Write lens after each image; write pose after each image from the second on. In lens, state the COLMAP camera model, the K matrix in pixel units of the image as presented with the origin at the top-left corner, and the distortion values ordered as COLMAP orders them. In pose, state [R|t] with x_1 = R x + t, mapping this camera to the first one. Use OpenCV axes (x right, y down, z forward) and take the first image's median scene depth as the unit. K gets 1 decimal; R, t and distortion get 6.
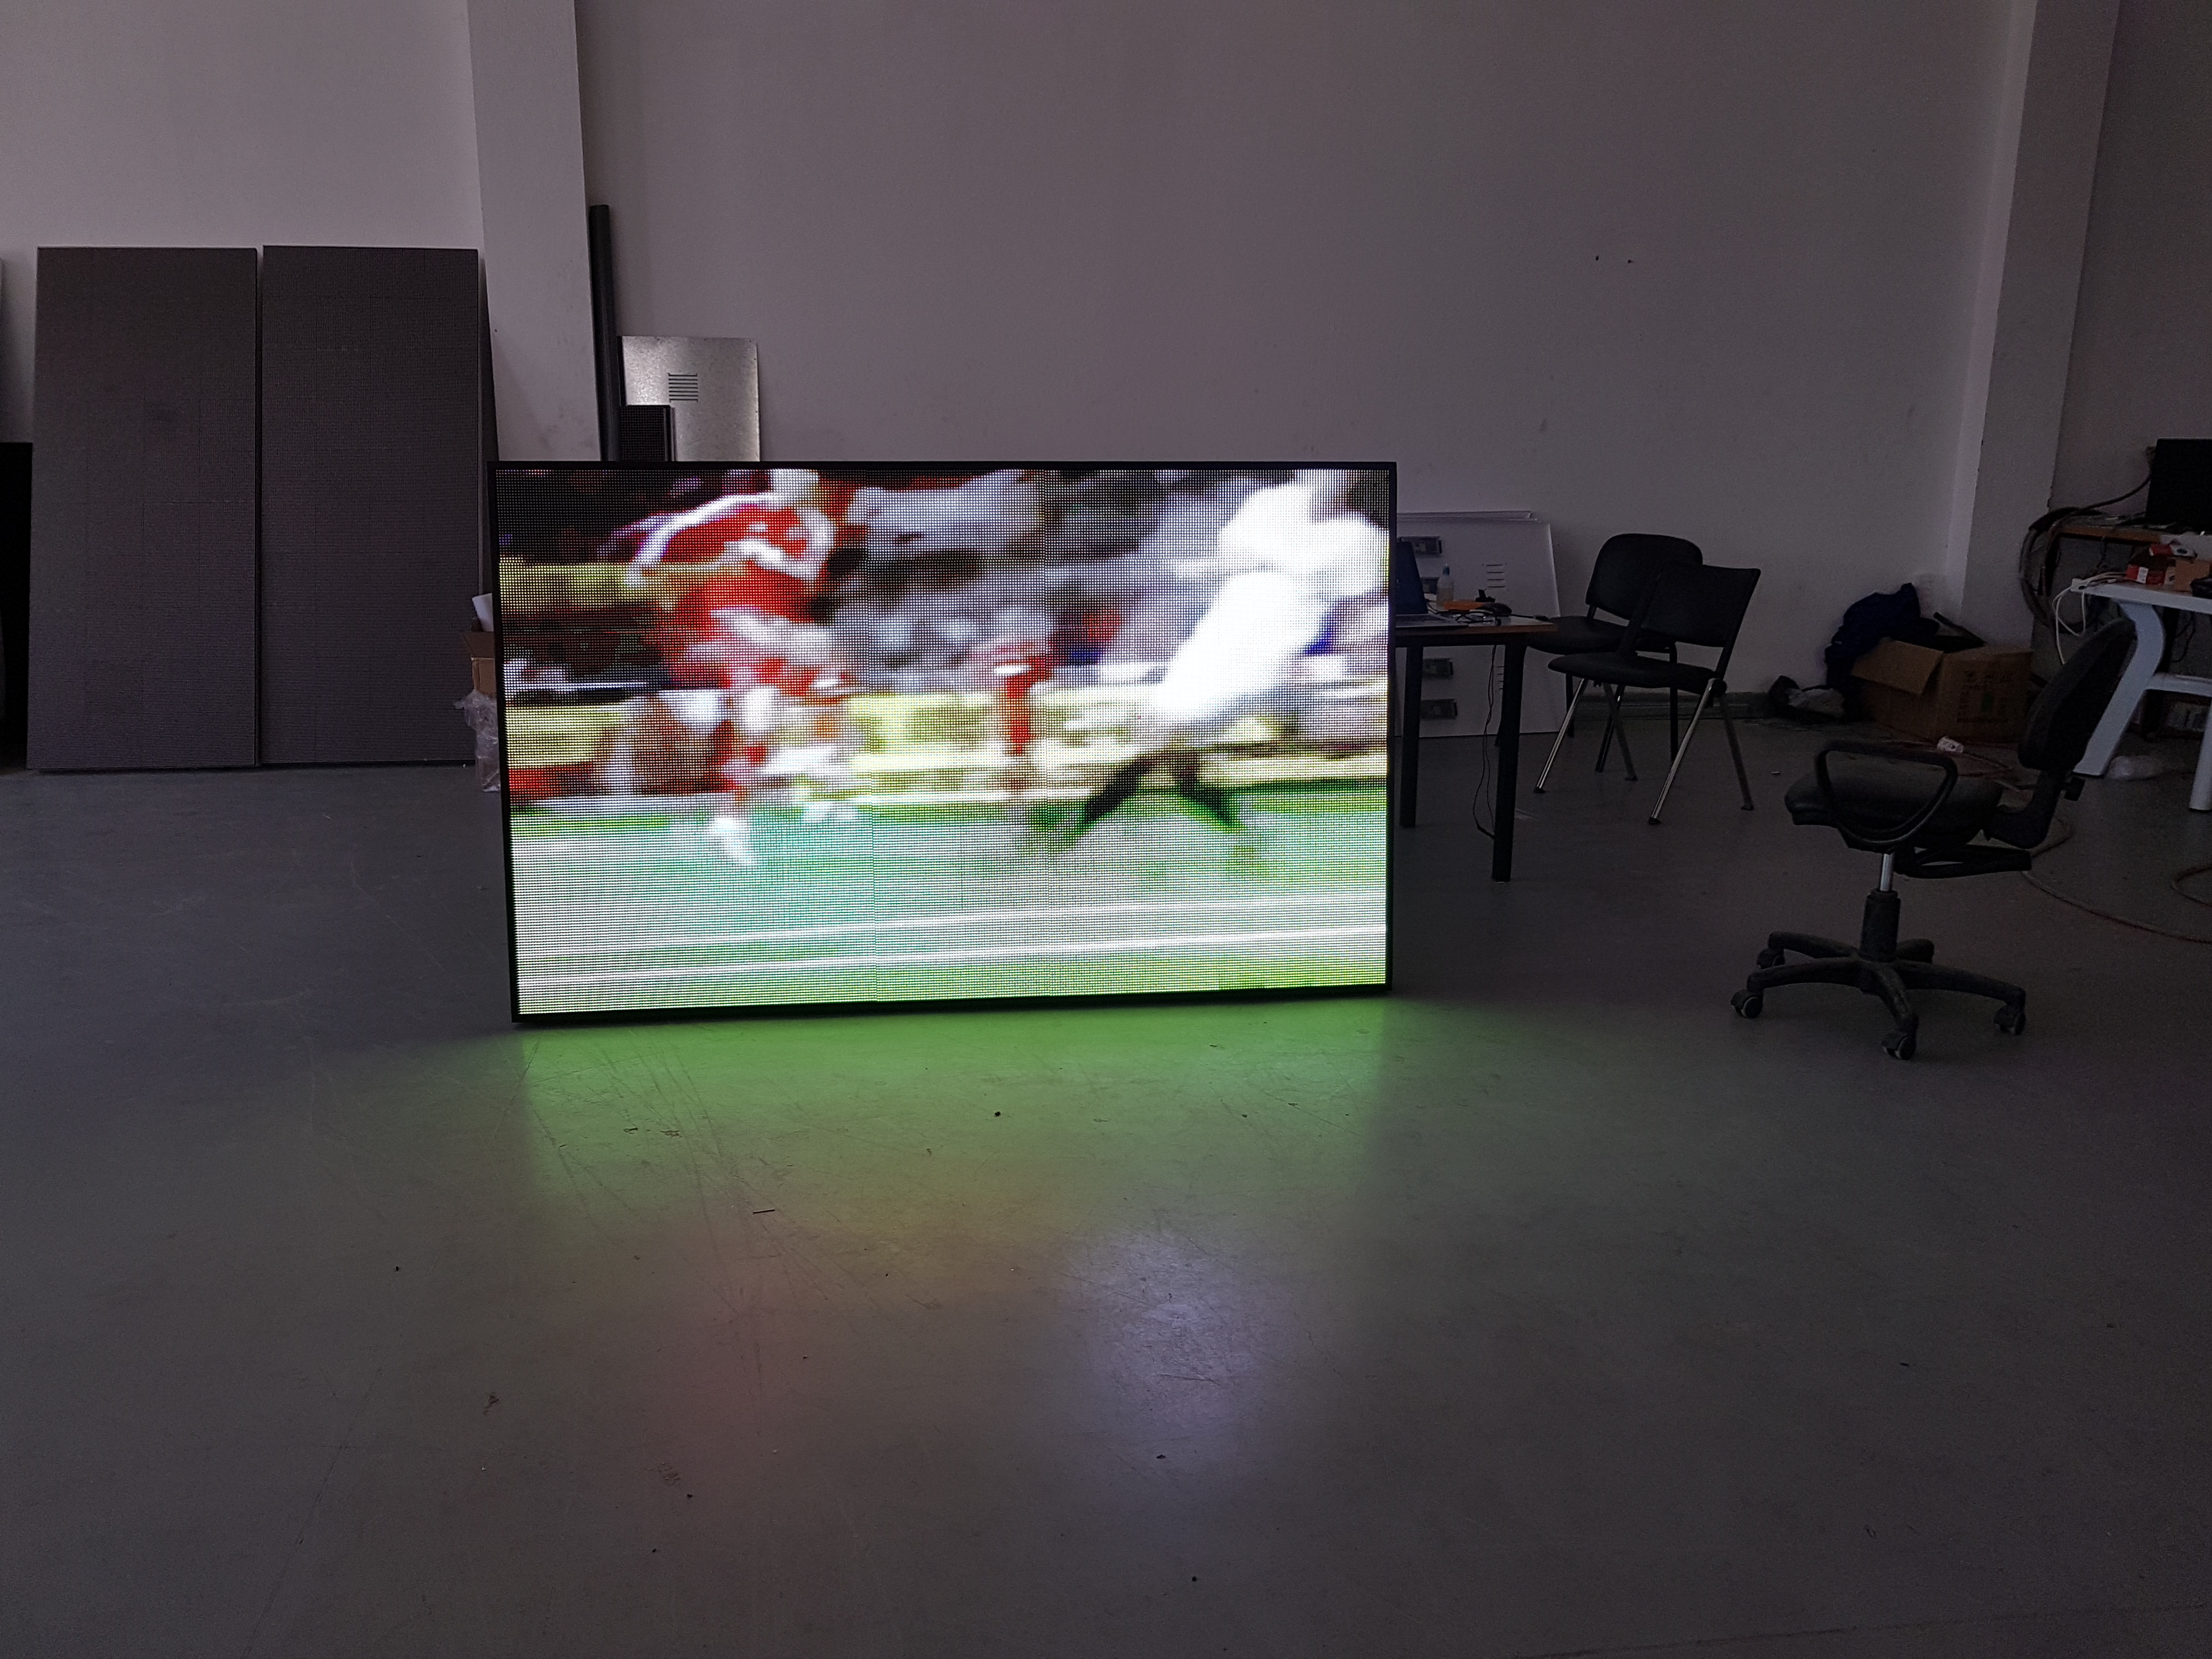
lens RADIAL K [[1699.5, 0, 1087.3], [0, 1699.5, 834.3], [0, 0, 1]] dist [-0.023236, 0.005344]
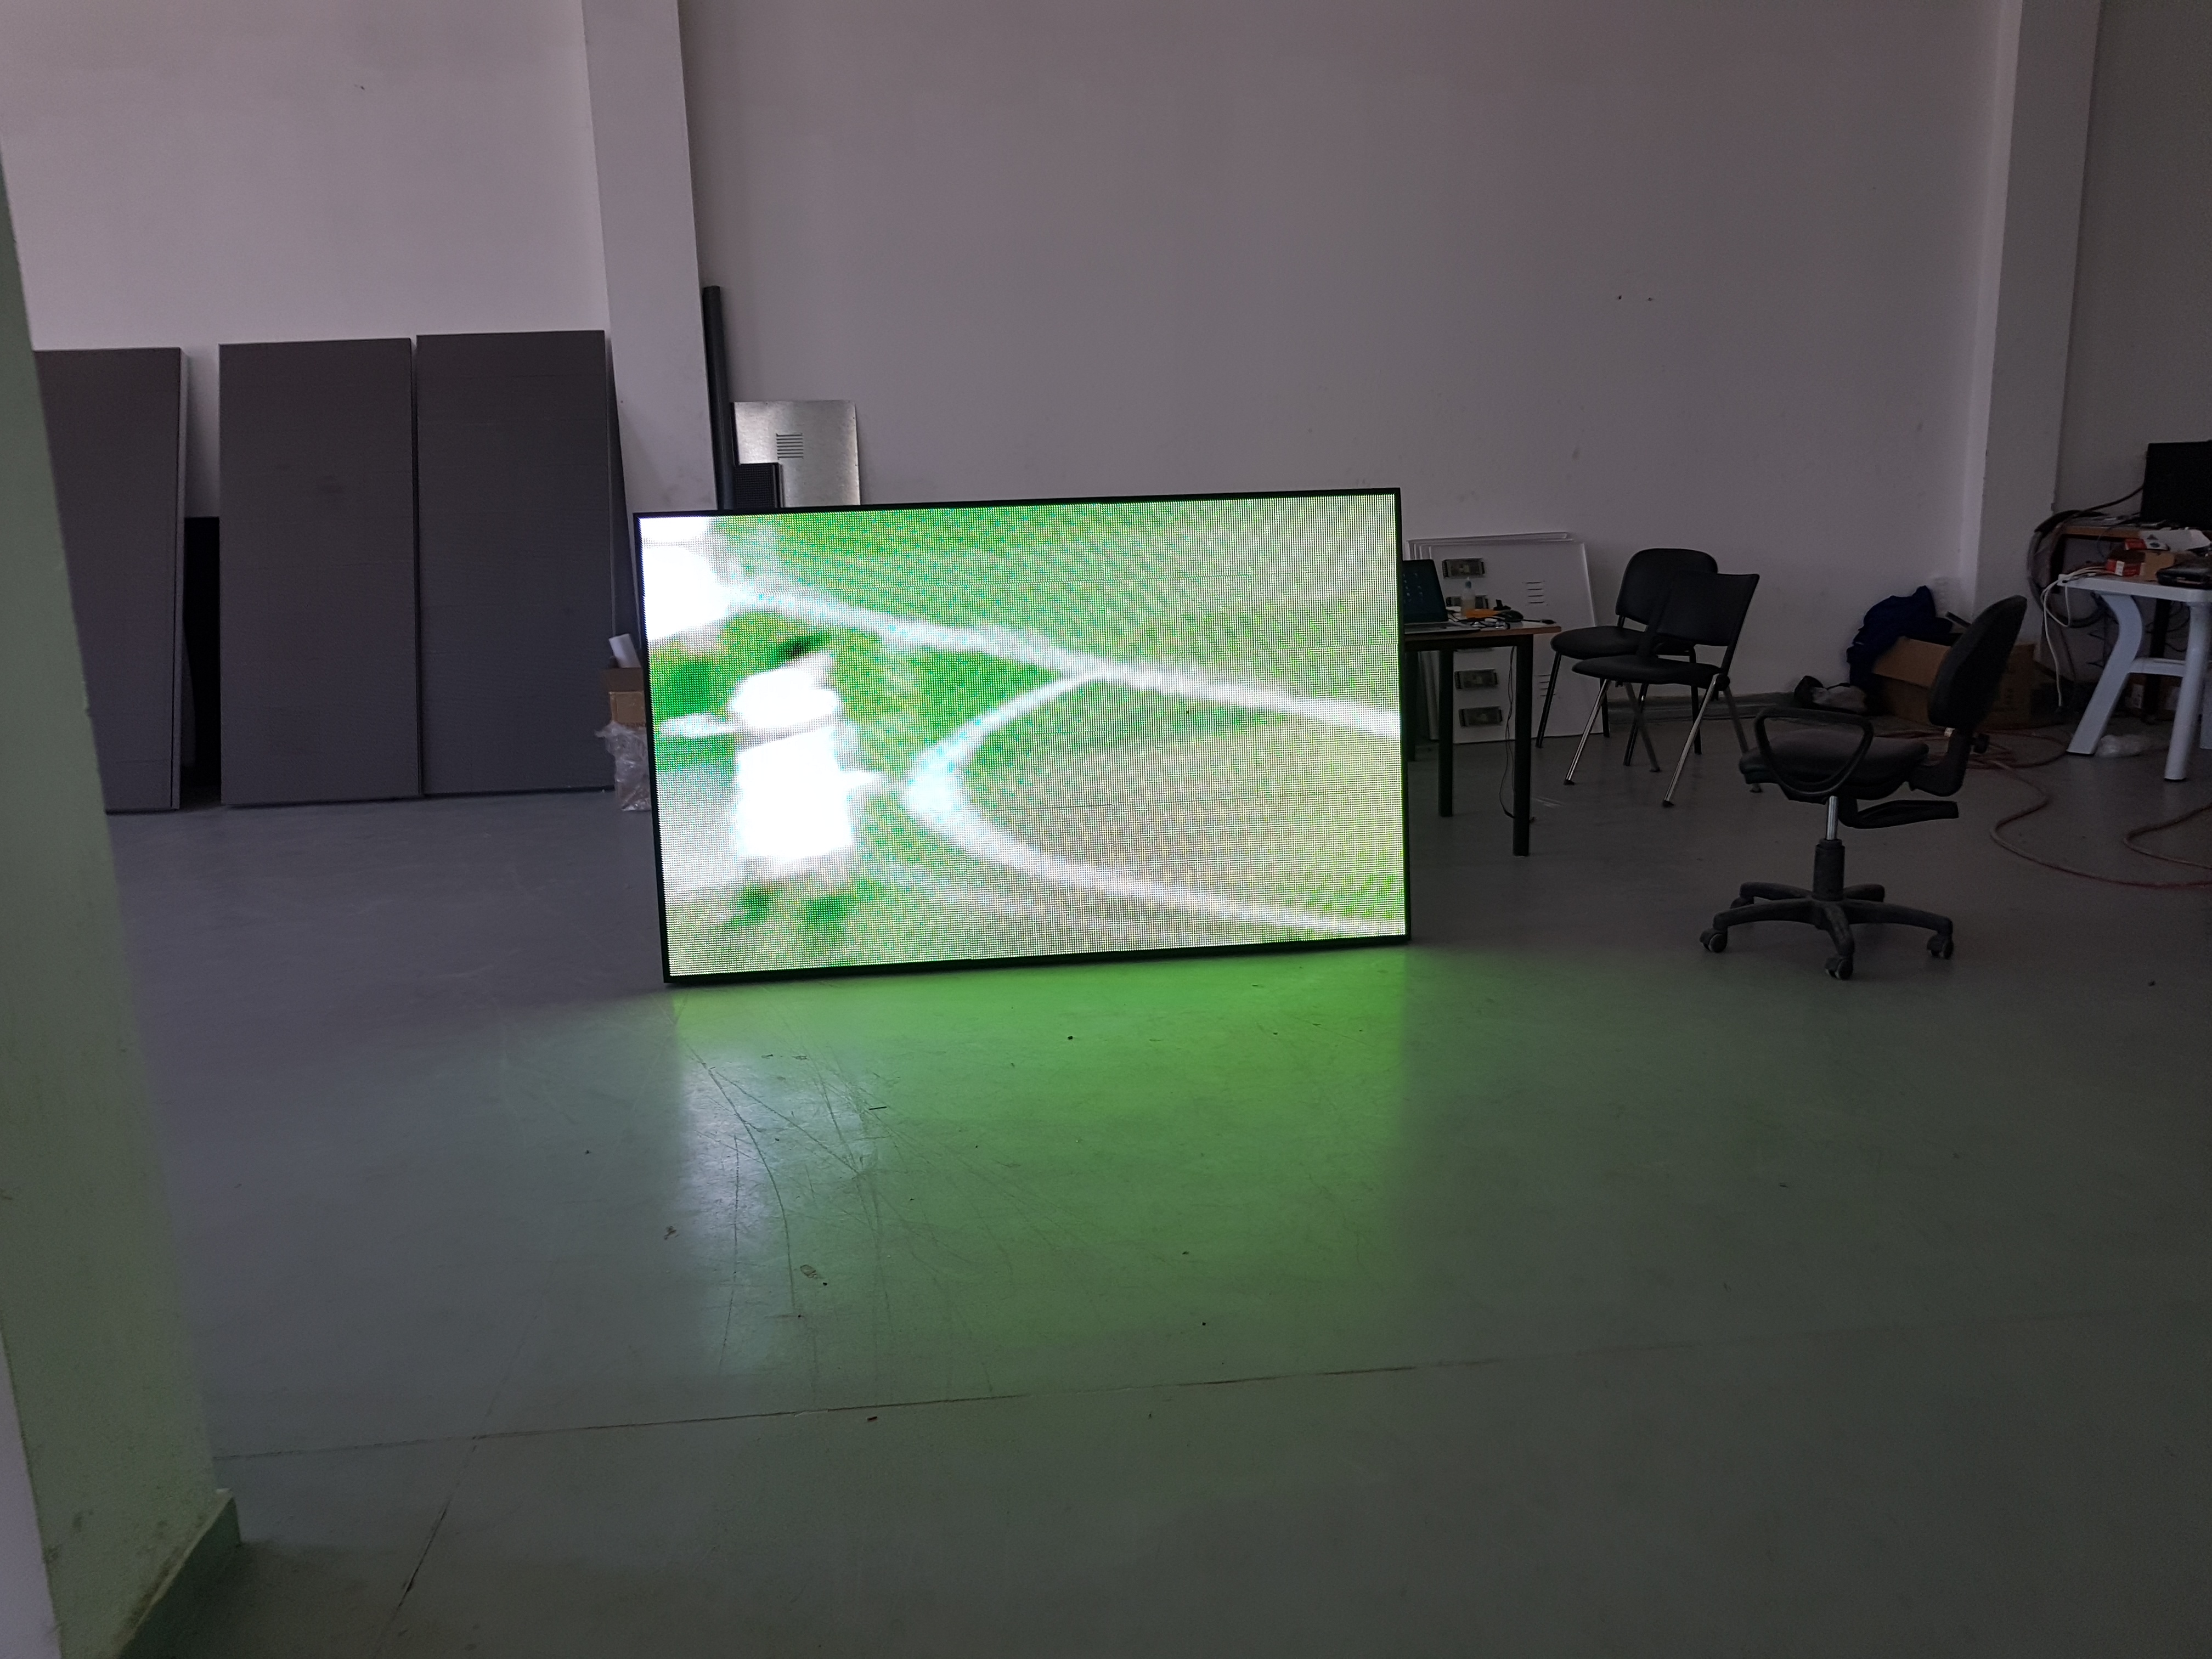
lens RADIAL K [[1710.6, 0, 1138.5], [0, 1710.6, 854.6], [0, 0, 1]] dist [-0.007557, -0.012863]
pose [[0.999017, -0.027956, -0.034411, 0.023373], [0.027405, 0.999490, -0.016365, 0.031561], [0.034851, 0.015406, 0.999274, -0.119866]]
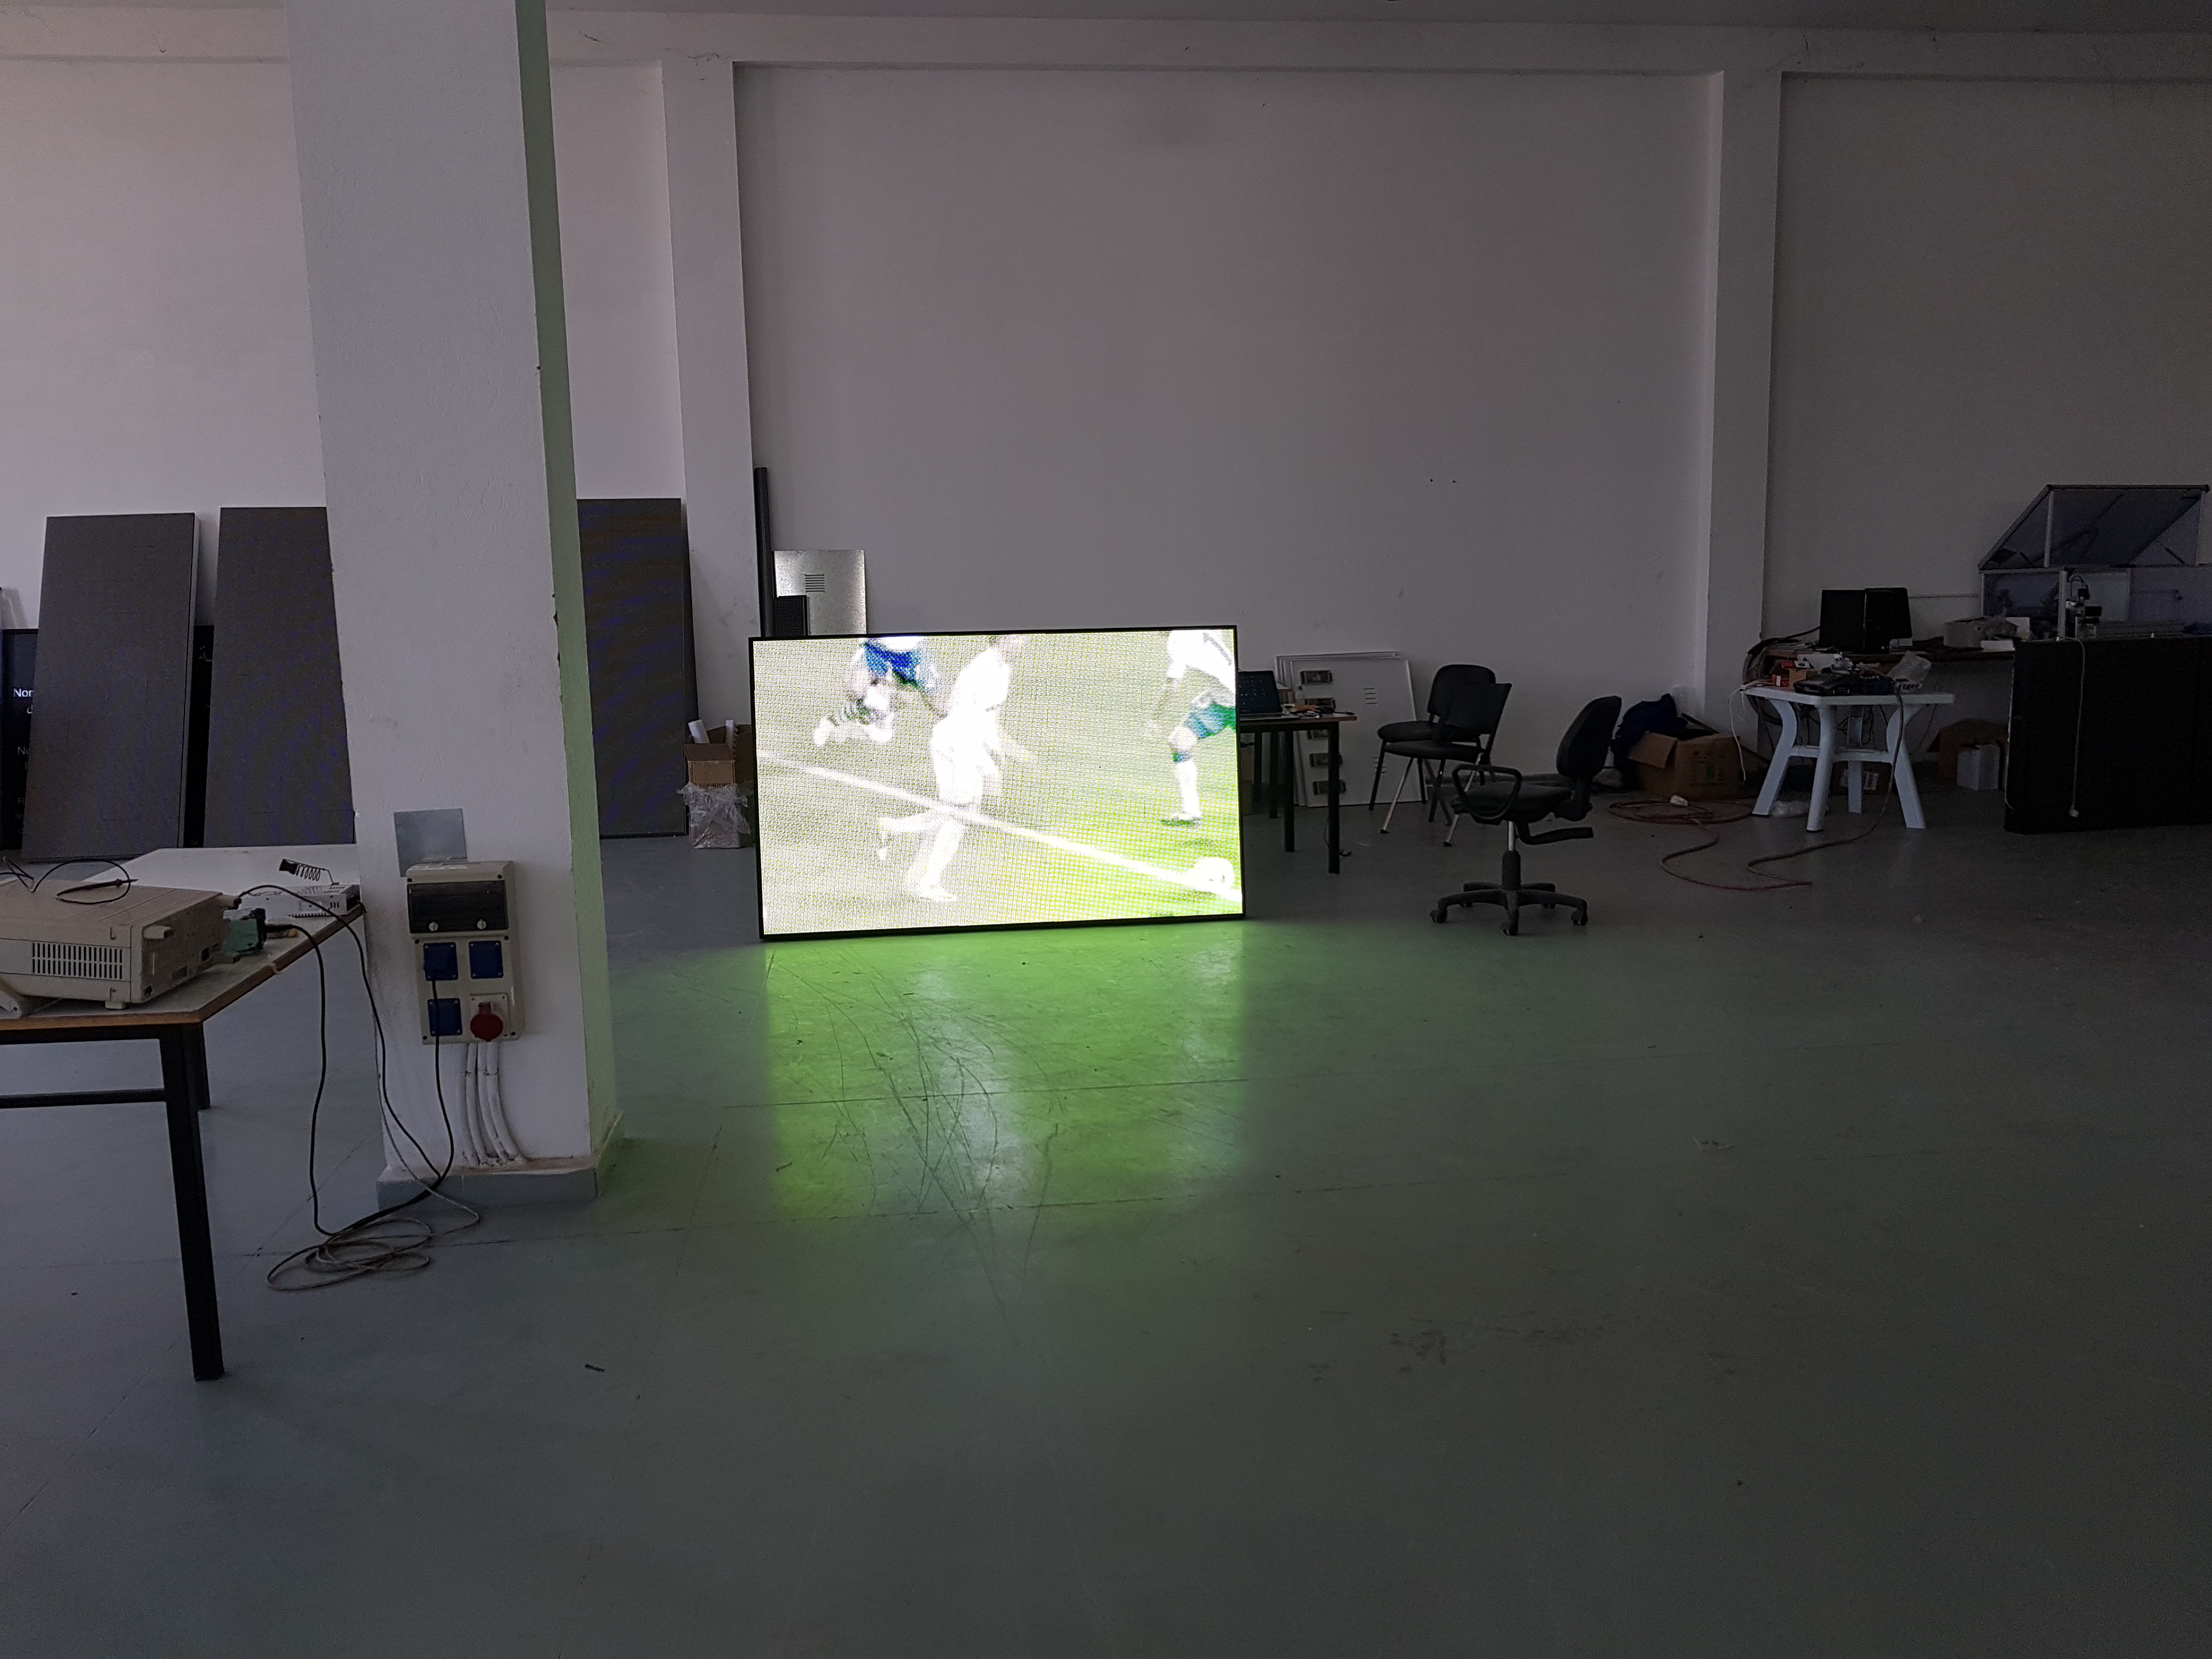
lens RADIAL K [[1724.9, 0, 1083.9], [0, 1724.9, 840.9], [0, 0, 1]] dist [-0.009368, -0.005968]
pose [[0.999273, -0.022026, -0.031124, 0.045185], [0.019220, 0.995957, -0.087756, 0.111896], [0.032931, 0.087094, 0.995656, -0.543180]]
